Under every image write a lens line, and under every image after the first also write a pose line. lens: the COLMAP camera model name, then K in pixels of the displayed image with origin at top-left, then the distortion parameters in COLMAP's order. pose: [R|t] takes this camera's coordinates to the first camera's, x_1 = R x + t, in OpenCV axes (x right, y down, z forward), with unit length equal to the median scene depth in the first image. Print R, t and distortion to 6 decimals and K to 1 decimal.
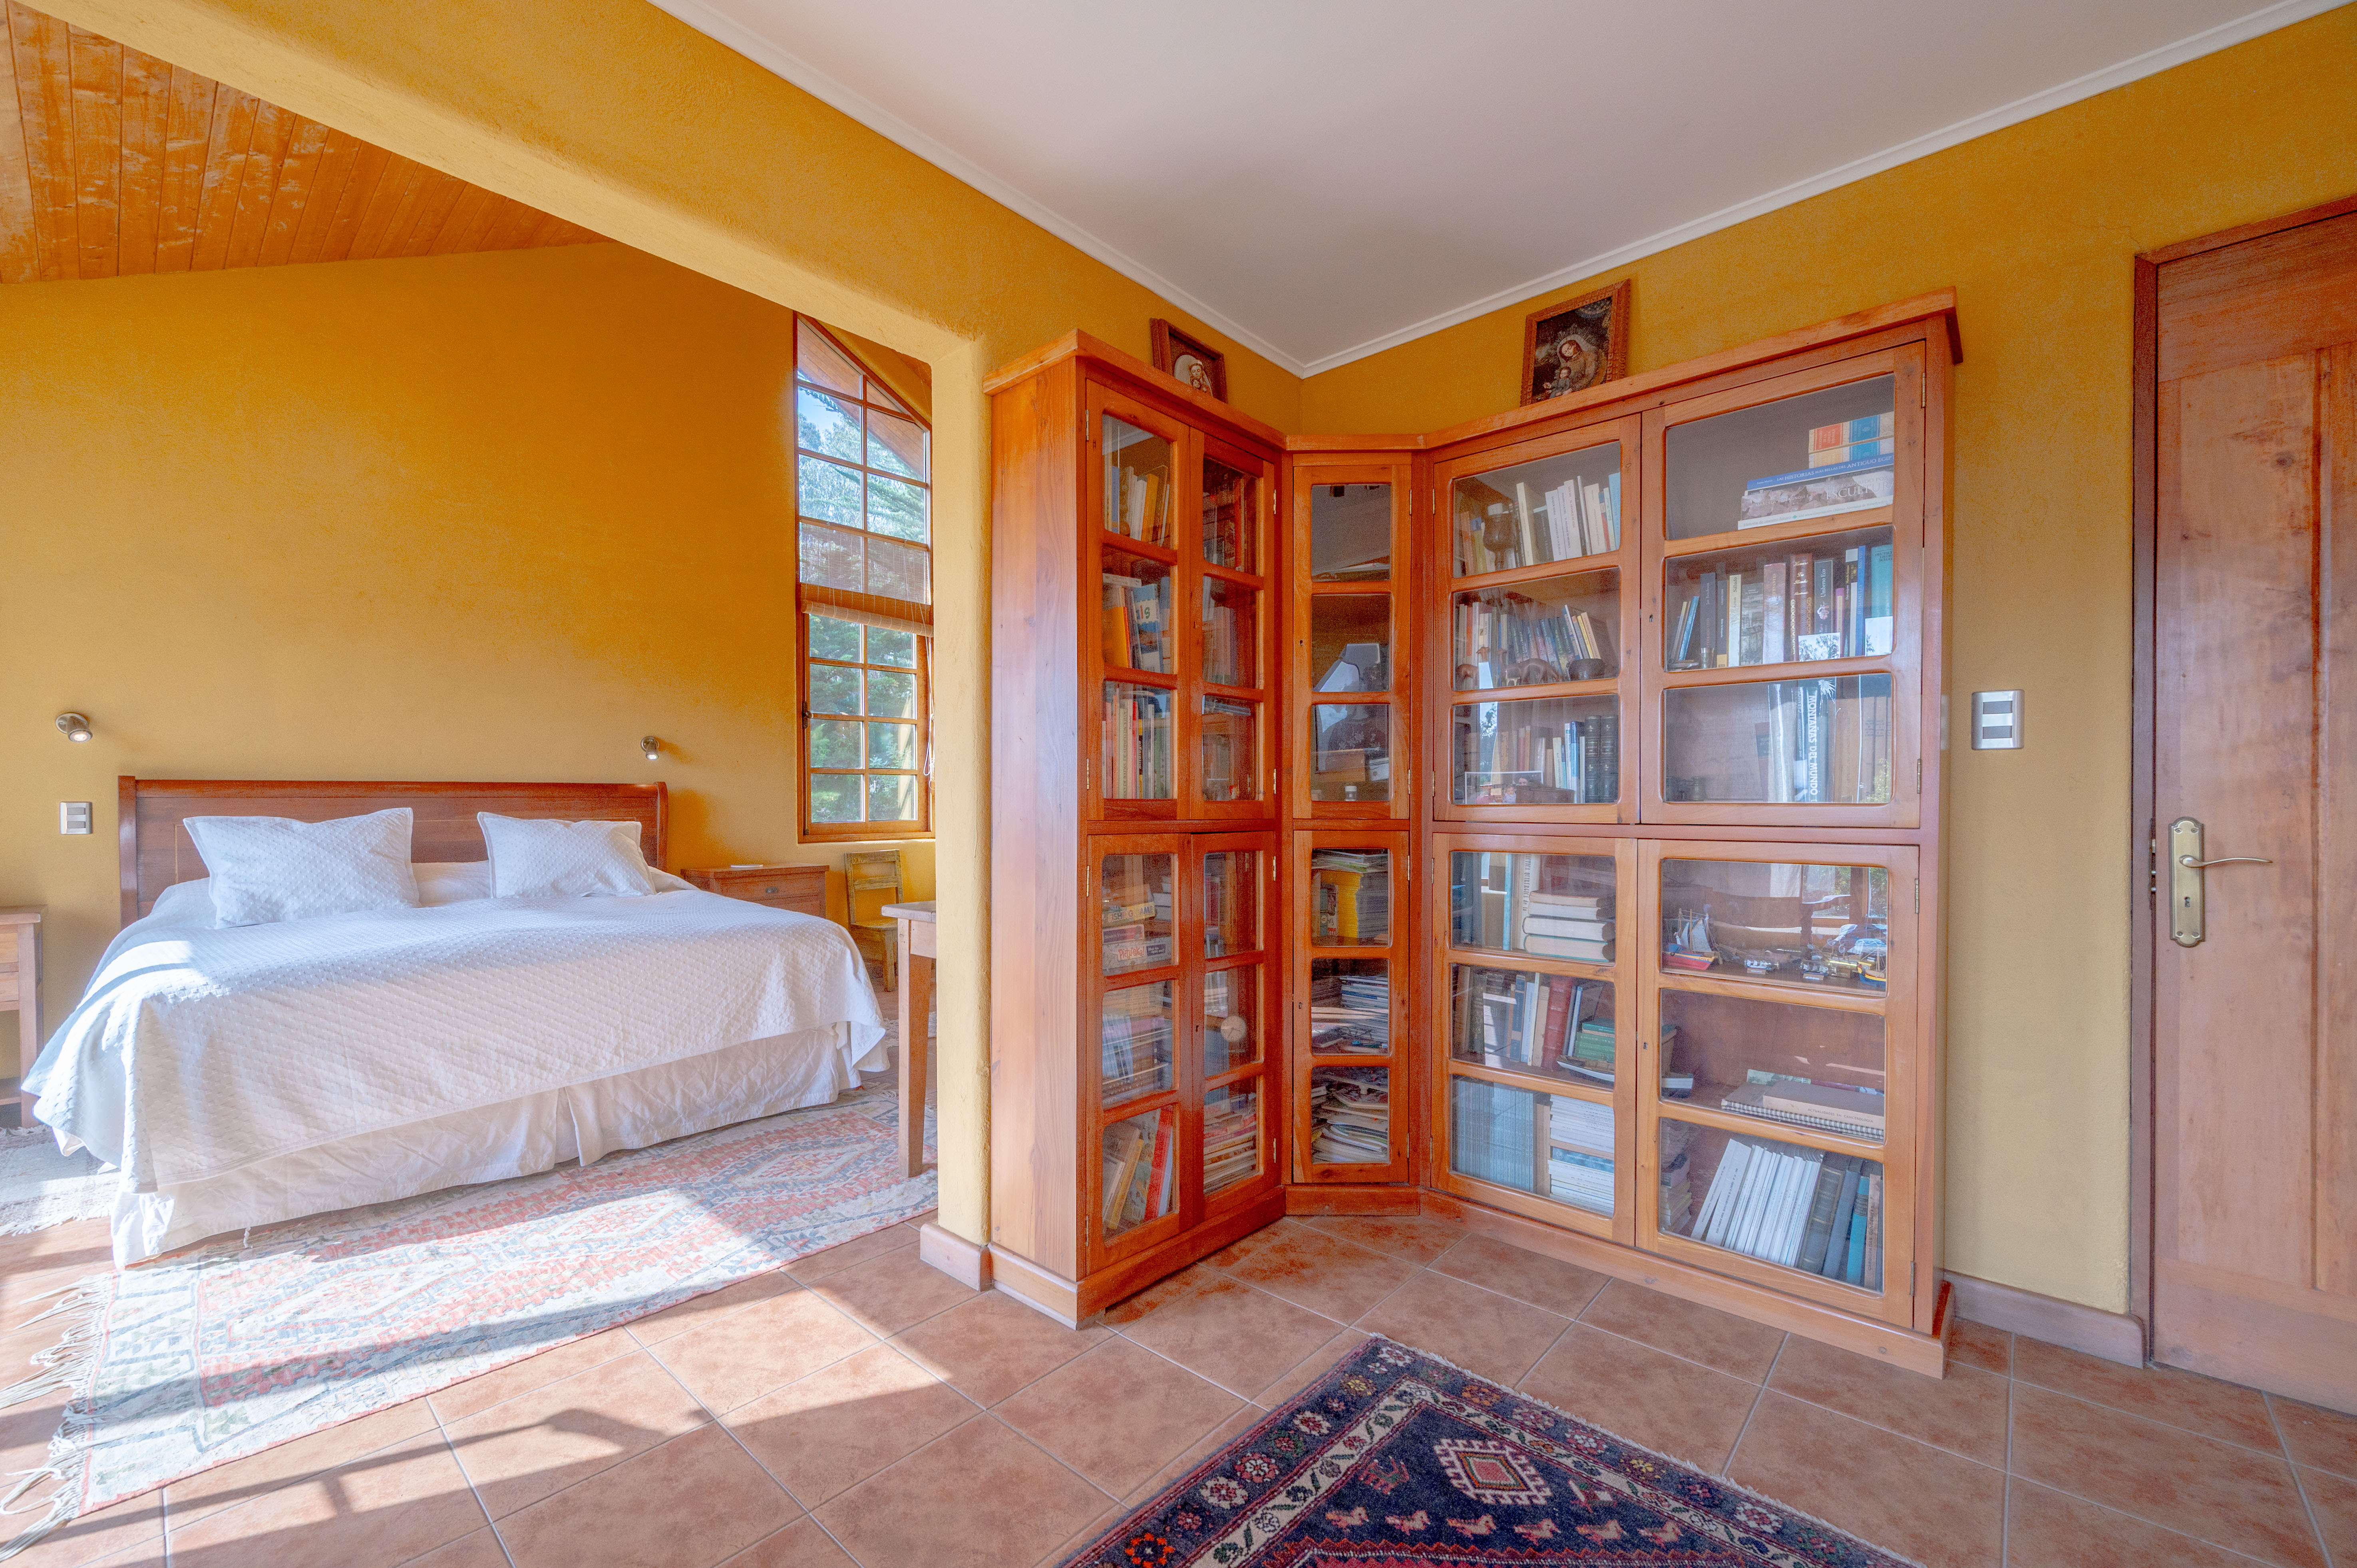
lens RADIAL K [[981.5, 0, 1167.6], [0, 981.5, 802.9], [0, 0, 1]] dist [-0.003510, -0.000296]
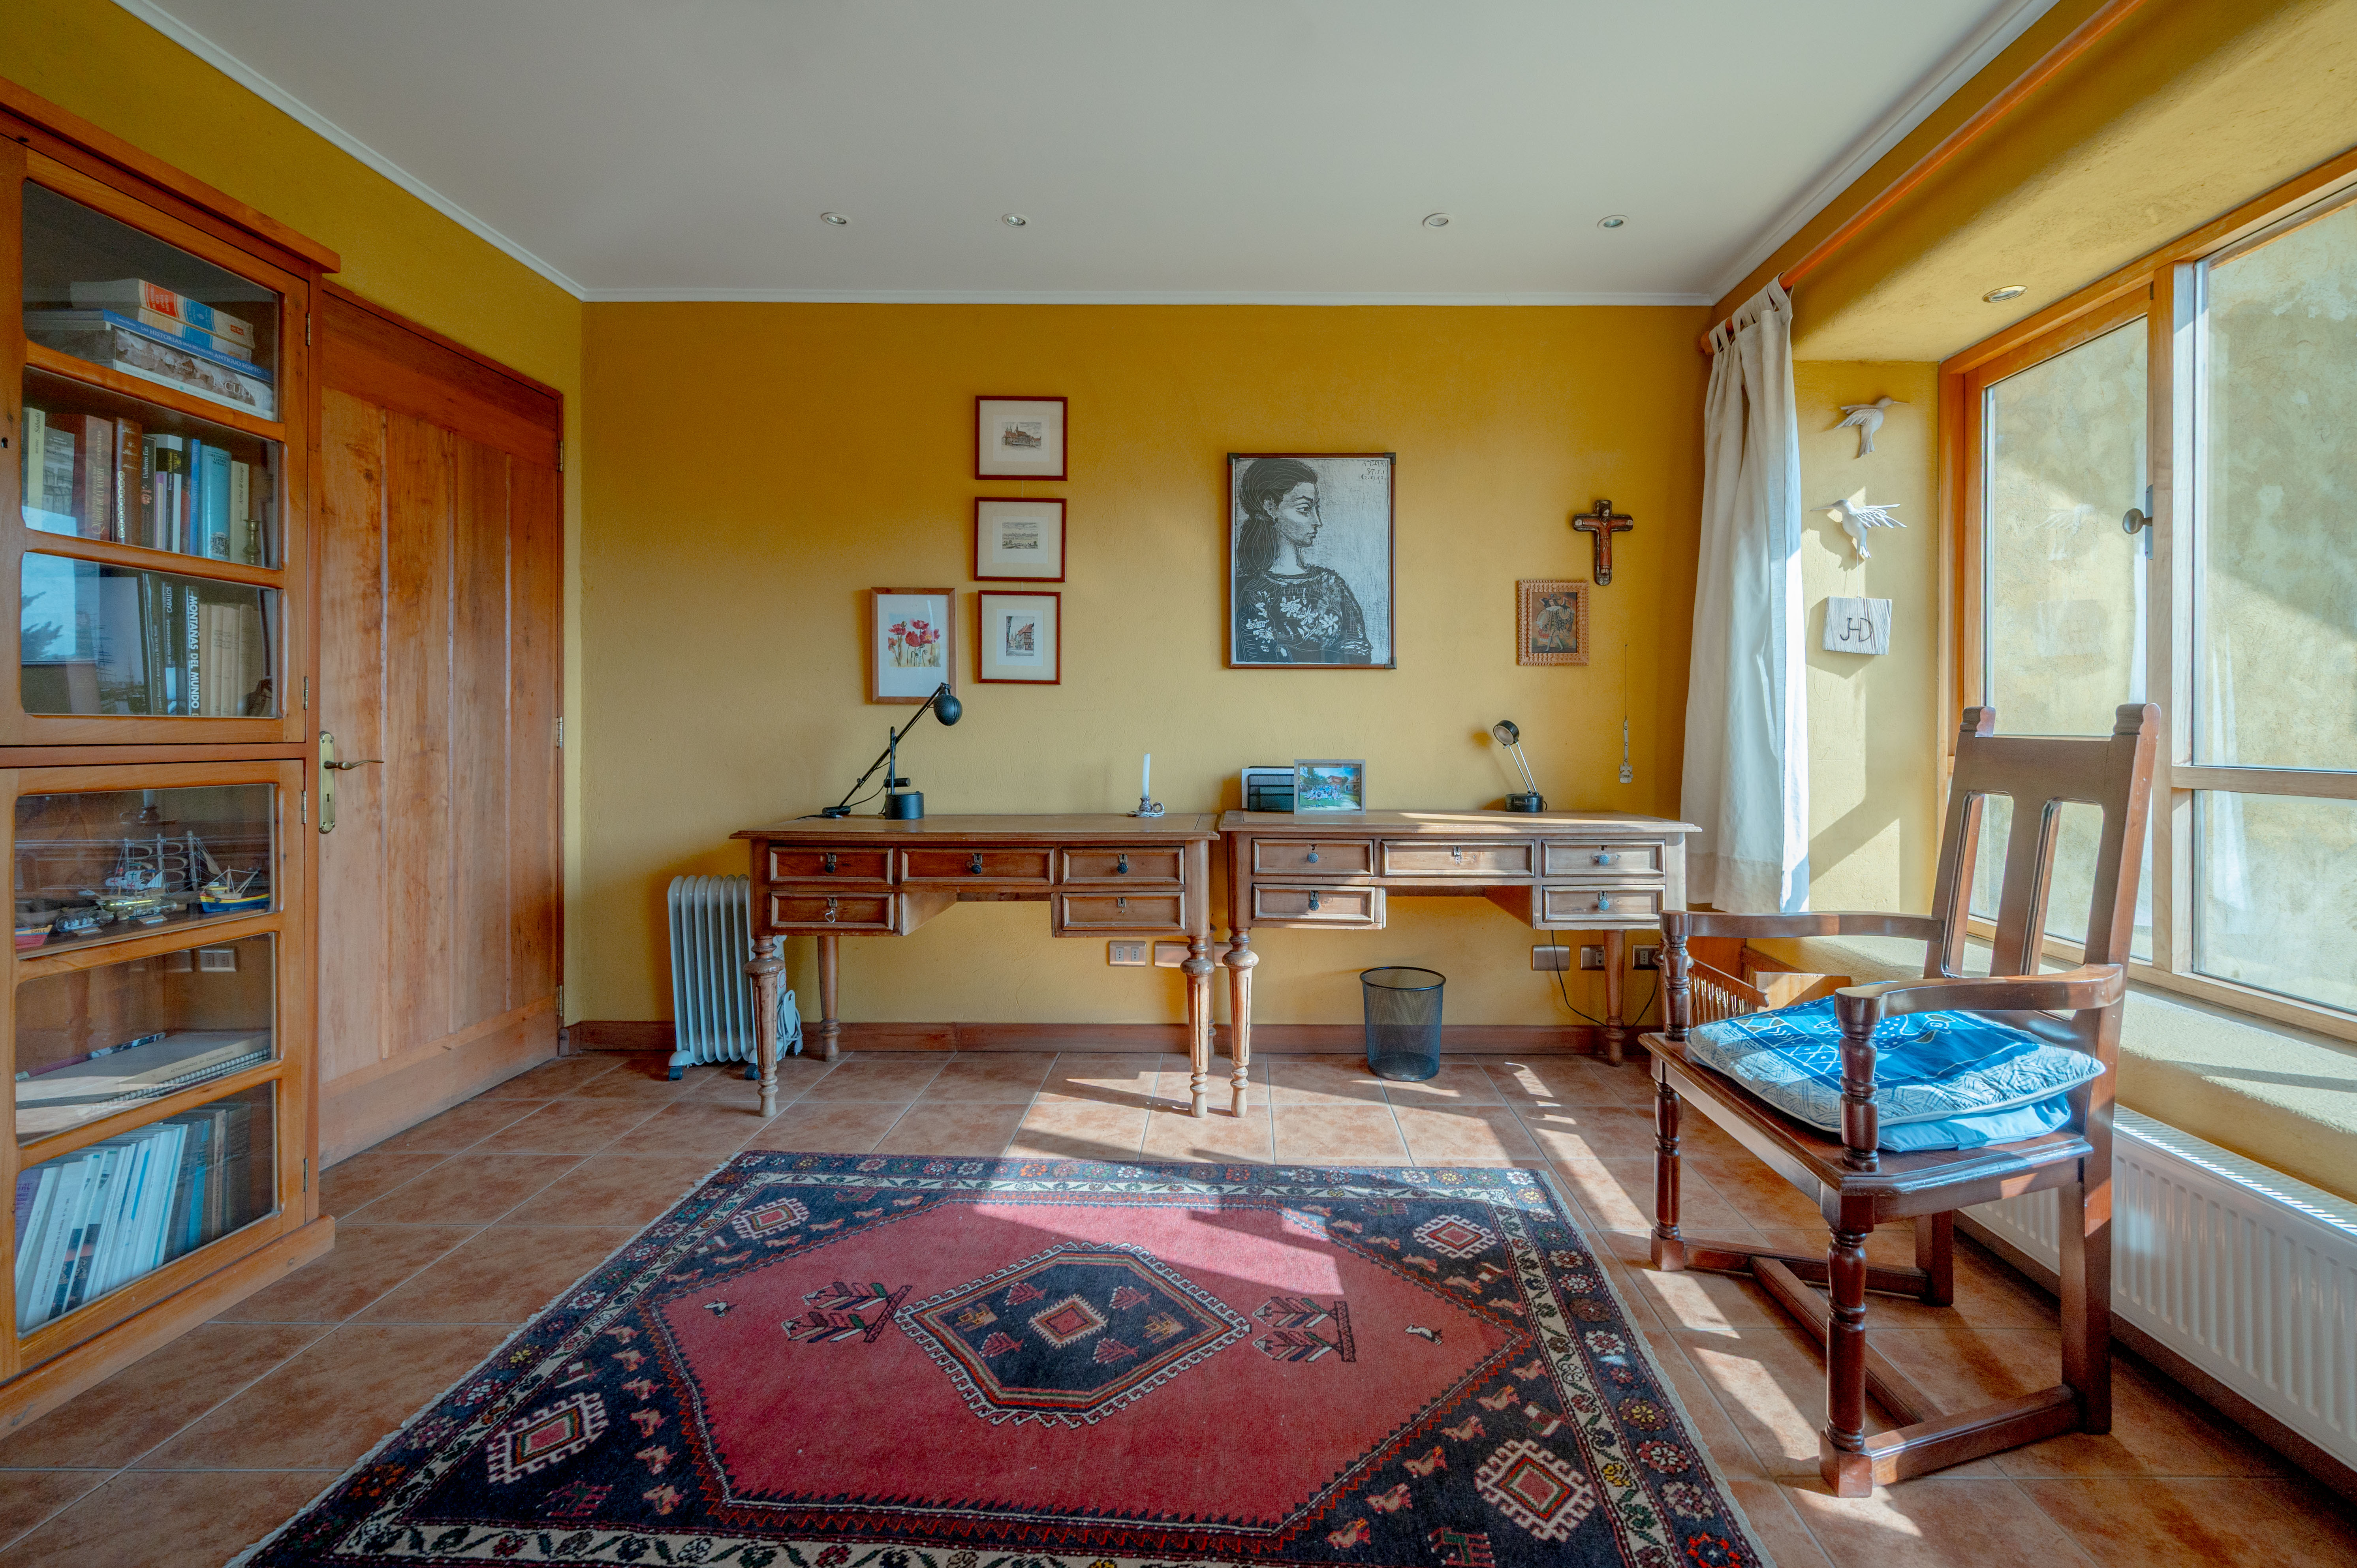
lens RADIAL K [[981.5, 0, 1212.8], [0, 981.5, 718.5], [0, 0, 1]] dist [-0.003510, -0.000296]
pose [[-0.660024, 0.007779, 0.751204, -0.524490], [0.004198, 0.999969, -0.006667, 0.008912], [-0.751233, -0.001247, -0.660036, 0.761077]]
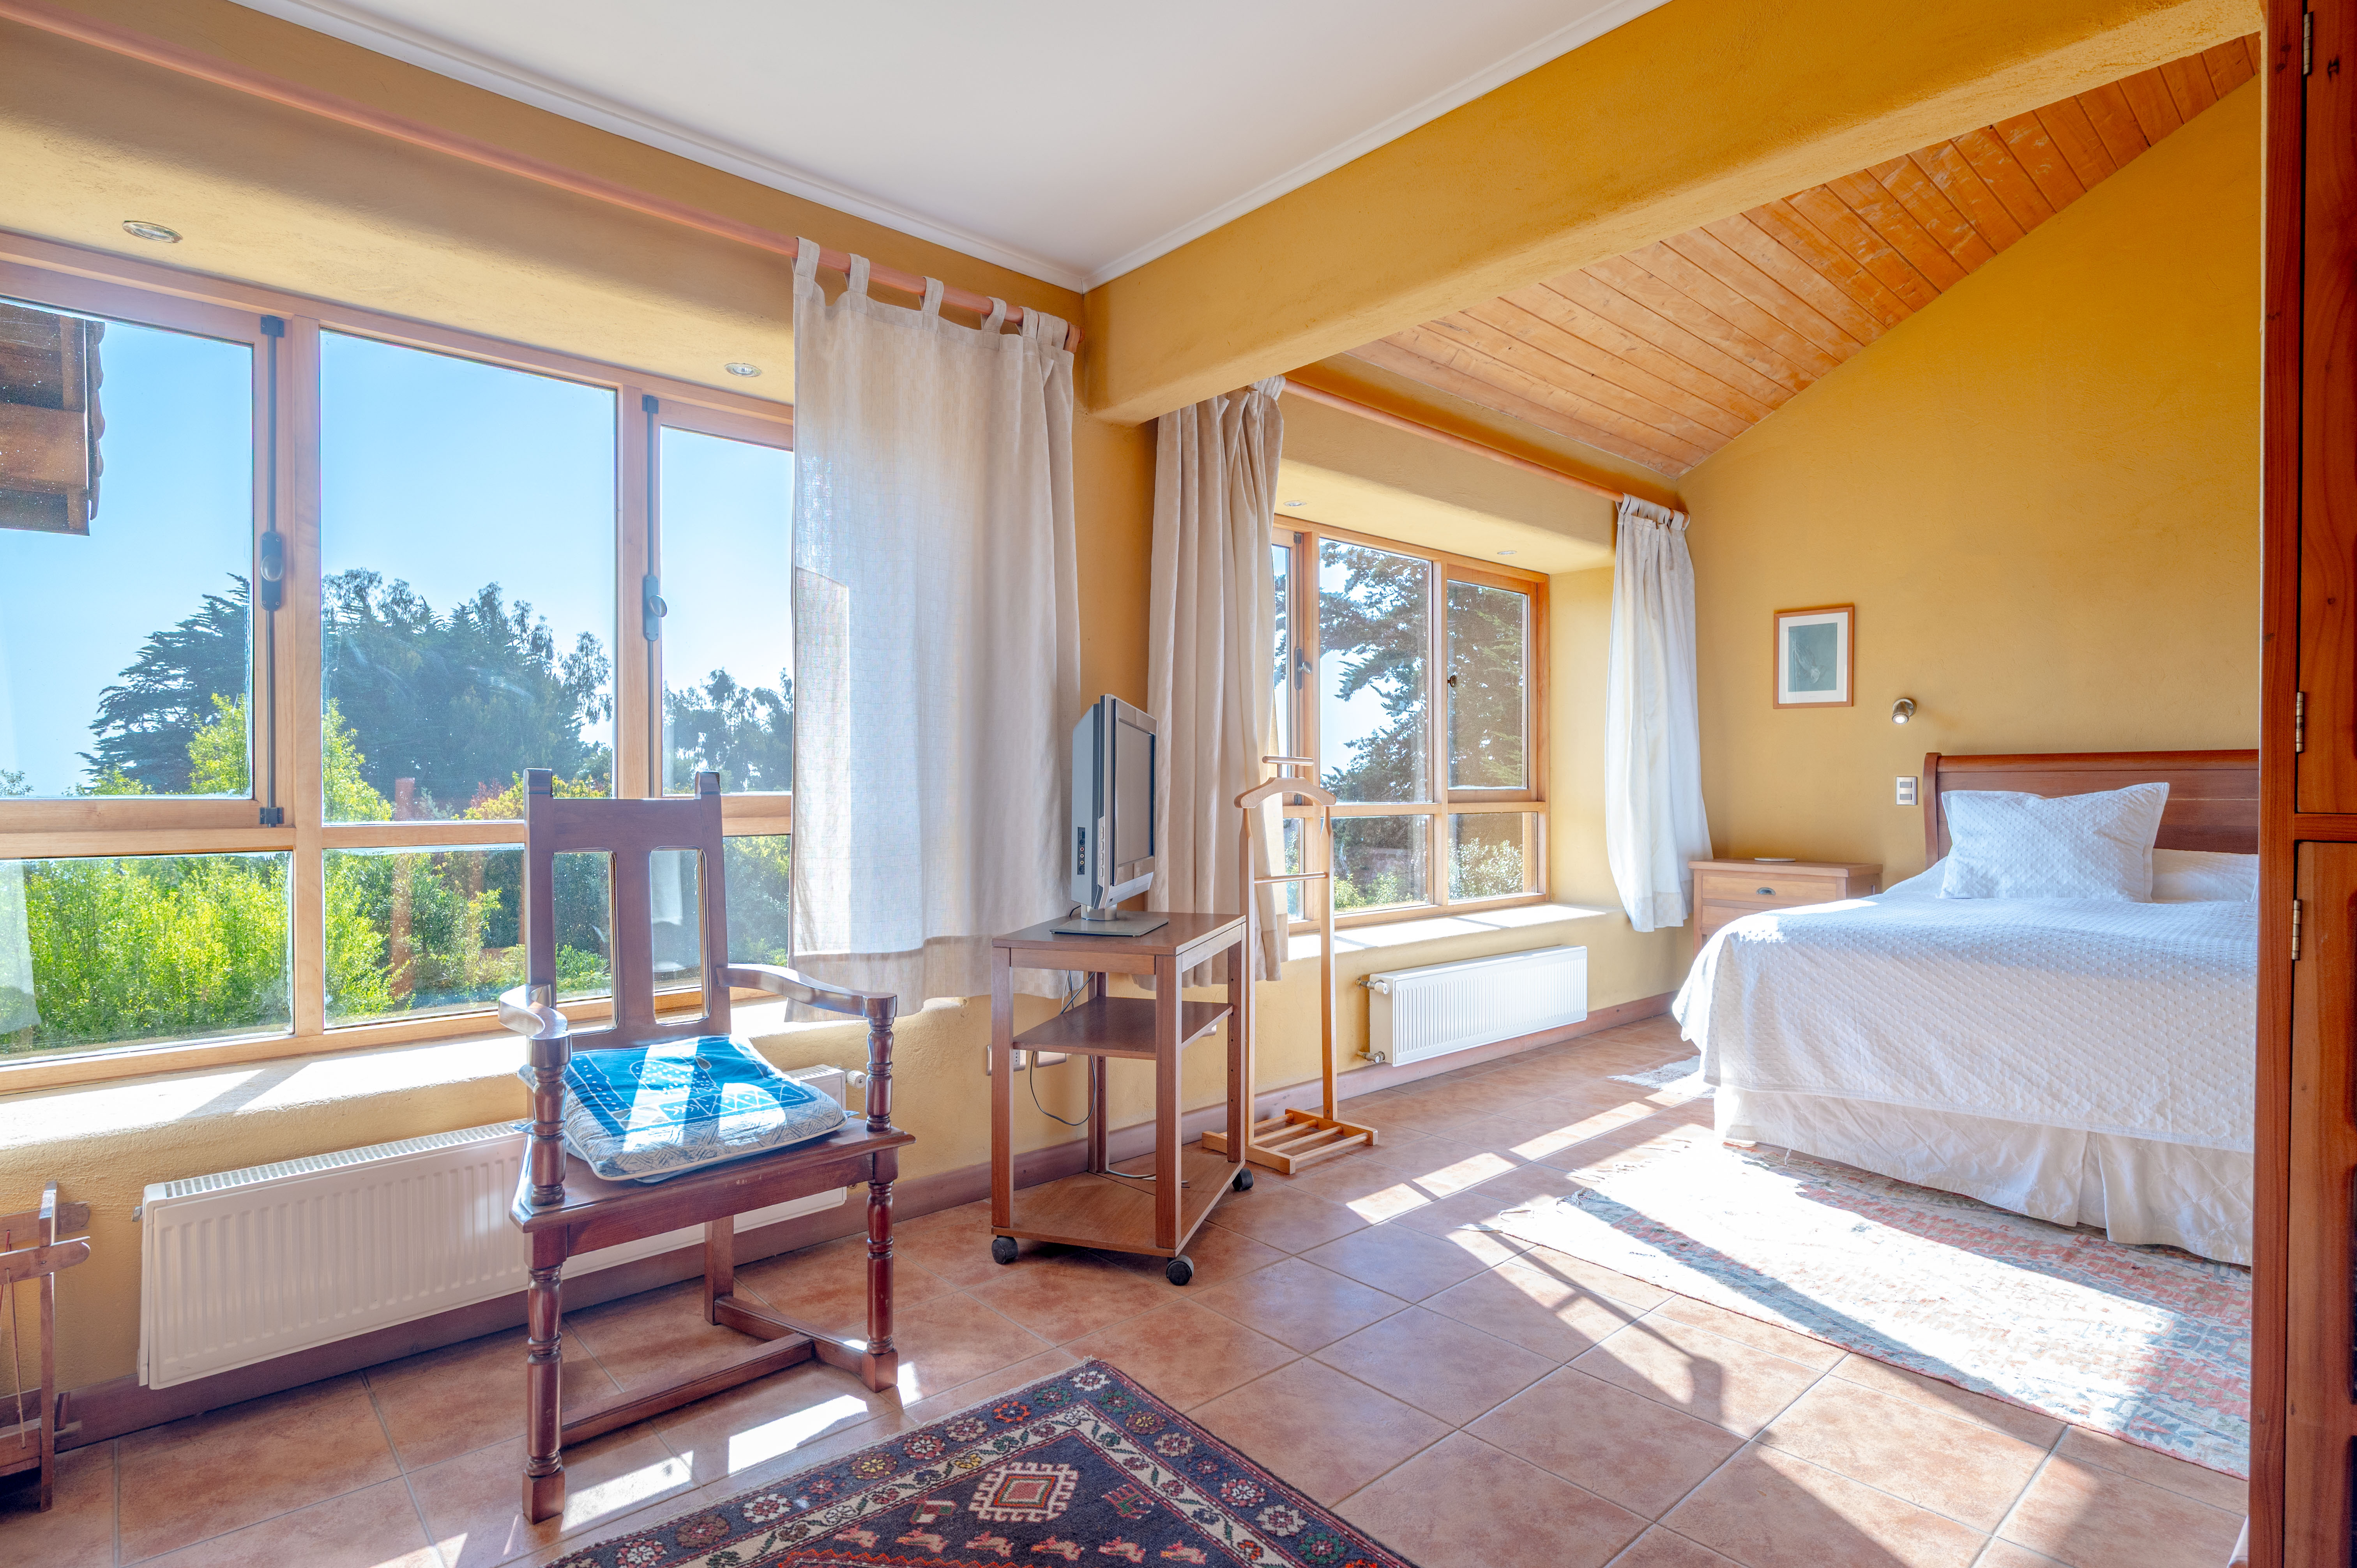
lens RADIAL K [[1186.5, 0, 1119.4], [0, 1186.5, 778.8], [0, 0, 1]] dist [0.030452, 0.000425]
pose [[-0.128501, 0.000628, -0.991709, 0.552667], [0.004412, 0.999990, 0.000062, -0.003613], [0.991700, -0.004367, -0.128502, 0.399506]]
